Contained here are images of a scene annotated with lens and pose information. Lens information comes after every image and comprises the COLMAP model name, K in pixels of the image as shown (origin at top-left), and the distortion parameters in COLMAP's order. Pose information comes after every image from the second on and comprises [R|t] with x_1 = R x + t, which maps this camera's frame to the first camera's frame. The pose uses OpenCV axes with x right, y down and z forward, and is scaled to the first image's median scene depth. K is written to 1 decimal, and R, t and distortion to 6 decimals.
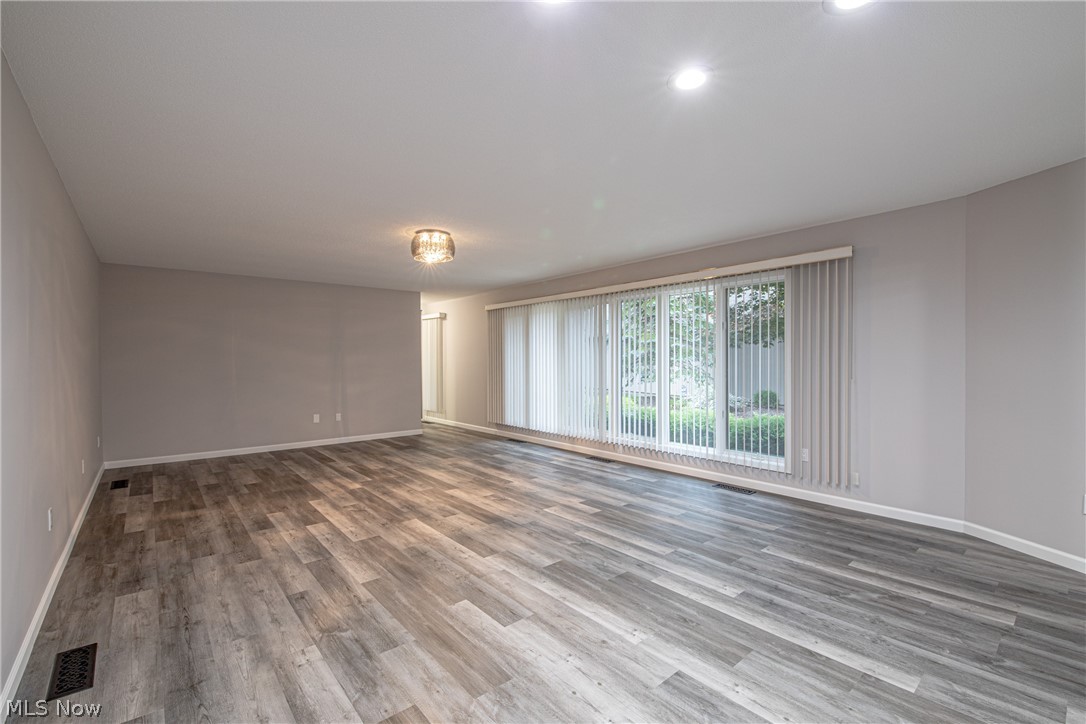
lens RADIAL K [[472.7, 0, 544.8], [0, 472.7, 358.9], [0, 0, 1]] dist [-0.008685, -0.005229]
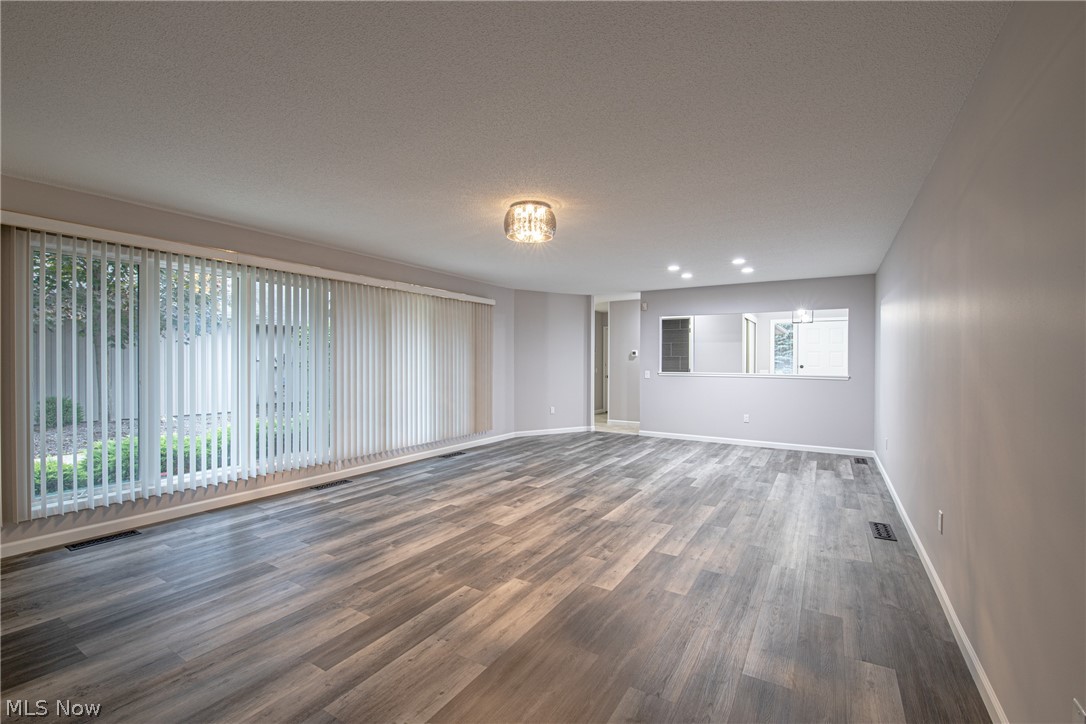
lens RADIAL K [[472.7, 0, 542.4], [0, 472.7, 364.1], [0, 0, 1]] dist [-0.008685, -0.005229]
pose [[-0.318301, -0.003614, 0.947983, -1.142548], [-0.002620, 0.999992, 0.002933, 0.008971], [-0.947986, -0.001550, -0.318308, 1.391166]]
